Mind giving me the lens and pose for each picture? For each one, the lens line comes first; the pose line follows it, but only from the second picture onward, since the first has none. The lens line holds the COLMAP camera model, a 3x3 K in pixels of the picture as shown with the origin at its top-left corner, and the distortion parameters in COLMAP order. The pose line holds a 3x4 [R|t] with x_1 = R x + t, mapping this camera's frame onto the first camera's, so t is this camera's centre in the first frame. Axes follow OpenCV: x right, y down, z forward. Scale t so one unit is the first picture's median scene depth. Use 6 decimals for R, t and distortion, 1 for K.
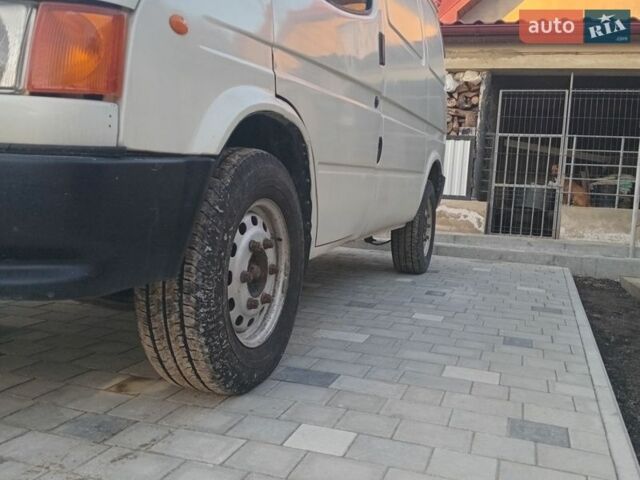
lens RADIAL K [[620.7, 0, 320.0], [0, 620.7, 240.0], [0, 0, 1]] dist [0.102552, -0.186574]
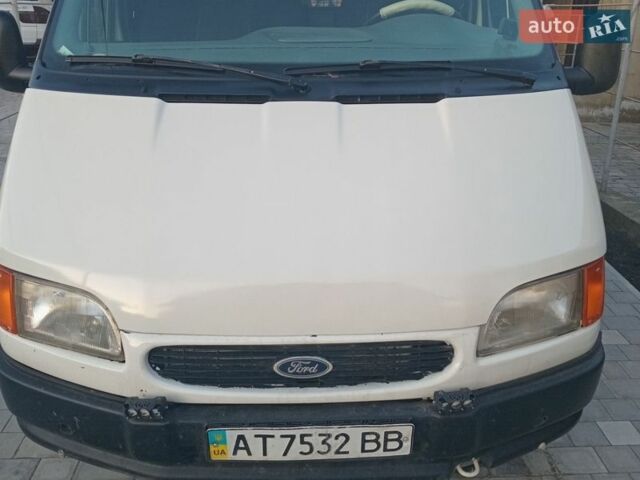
lens RADIAL K [[620.7, 0, 320.0], [0, 620.7, 240.0], [0, 0, 1]] dist [0.102552, -0.186574]
pose [[0.937214, -0.169395, 0.304852, -0.954049], [0.069019, 0.946917, 0.313982, -0.609852], [-0.341857, -0.273227, 0.899156, -0.079961]]
